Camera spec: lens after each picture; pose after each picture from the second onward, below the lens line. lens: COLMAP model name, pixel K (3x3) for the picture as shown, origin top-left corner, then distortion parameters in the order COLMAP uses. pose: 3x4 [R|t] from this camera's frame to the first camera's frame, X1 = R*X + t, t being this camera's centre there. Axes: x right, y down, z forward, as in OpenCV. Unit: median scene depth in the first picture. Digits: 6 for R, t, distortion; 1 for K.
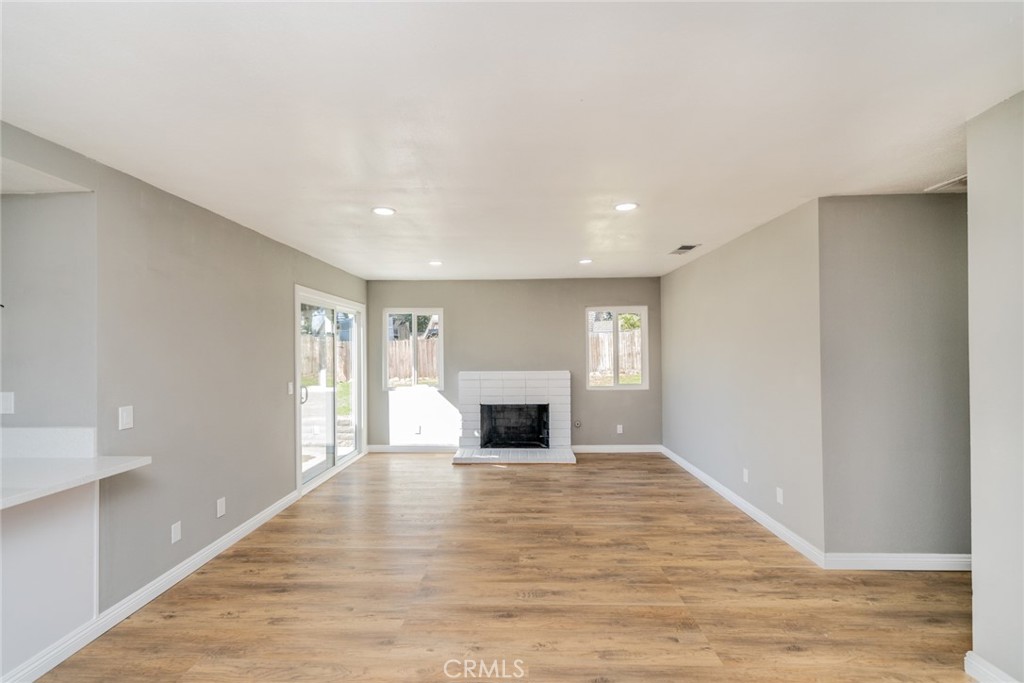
lens RADIAL K [[436.6, 0, 508.6], [0, 436.6, 344.8], [0, 0, 1]] dist [-0.000961, -0.000032]
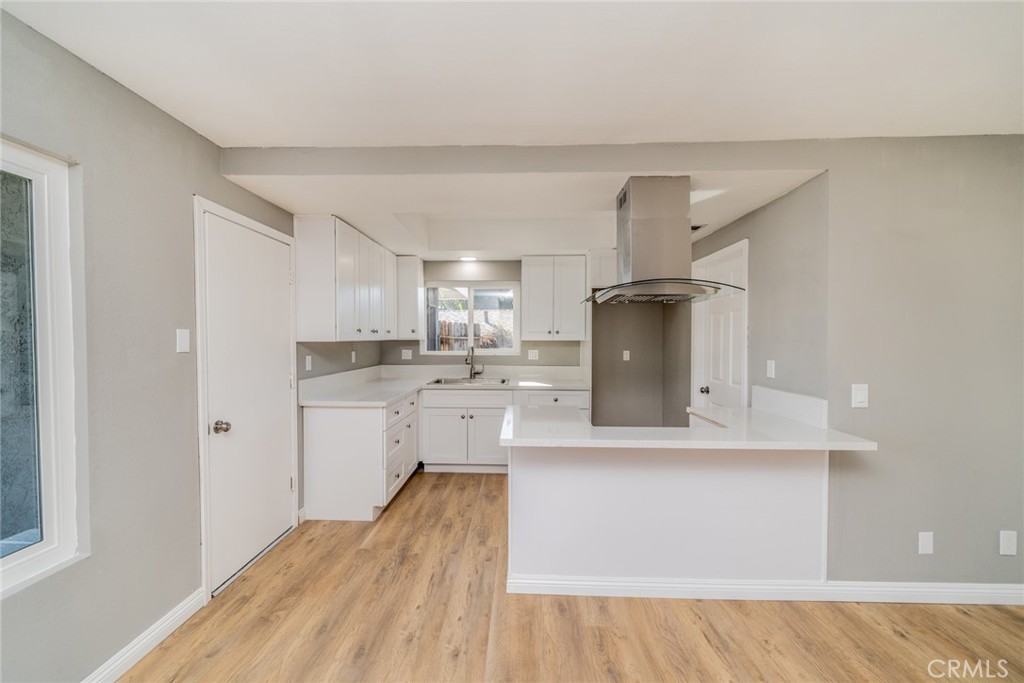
lens RADIAL K [[397.0, 0, 506.5], [0, 397.0, 344.5], [0, 0, 1]] dist [-0.001979, 0.000190]
pose [[-0.010146, 0.025319, -0.999628, -0.003060], [0.010675, 0.999625, 0.025210, 0.018476], [0.999892, -0.010415, -0.010412, 0.181465]]
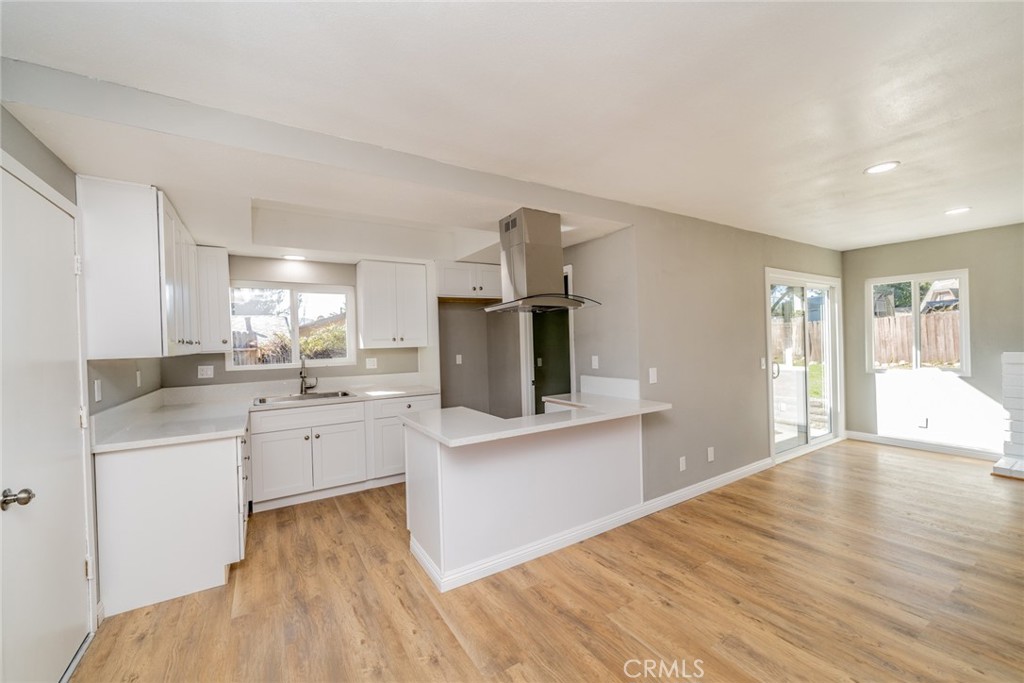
lens RADIAL K [[397.6, 0, 507.2], [0, 397.6, 345.2], [0, 0, 1]] dist [-0.000423, -0.000213]
pose [[0.549149, 0.000567, -0.835724, -0.026015], [0.032648, 0.999222, 0.022130, 0.014793], [0.835086, -0.039437, 0.548703, -0.103591]]
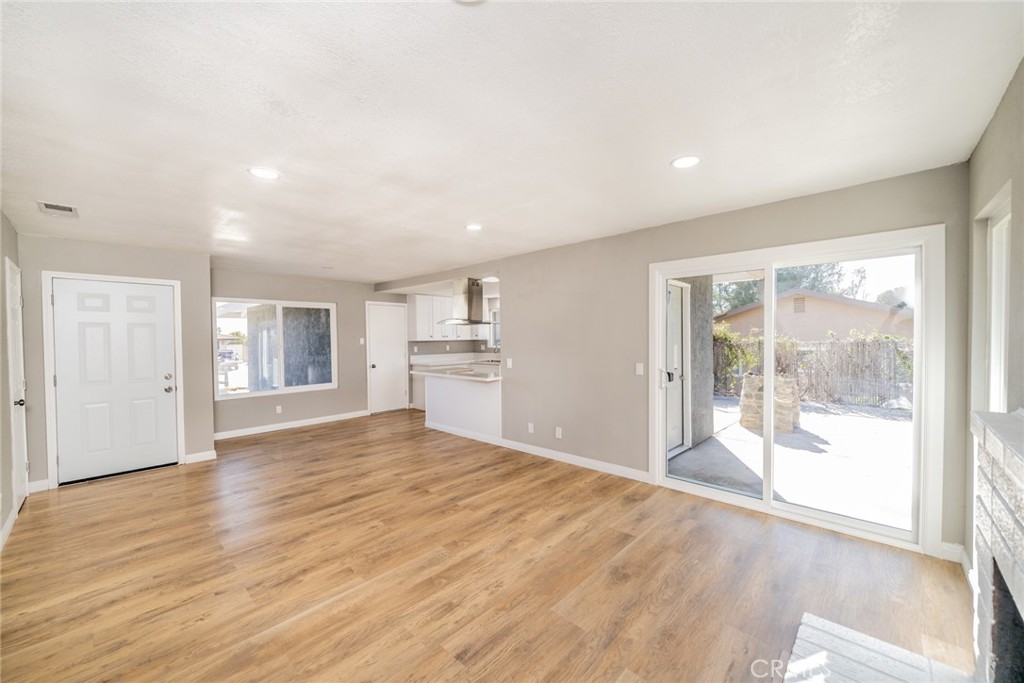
lens RADIAL K [[397.0, 0, 506.5], [0, 397.0, 344.5], [0, 0, 1]] dist [-0.001979, 0.000190]
pose [[-0.672178, 0.028552, -0.739839, 0.527843], [0.023514, 0.999575, 0.017212, 0.021834], [0.740016, -0.005827, -0.672564, 1.843674]]
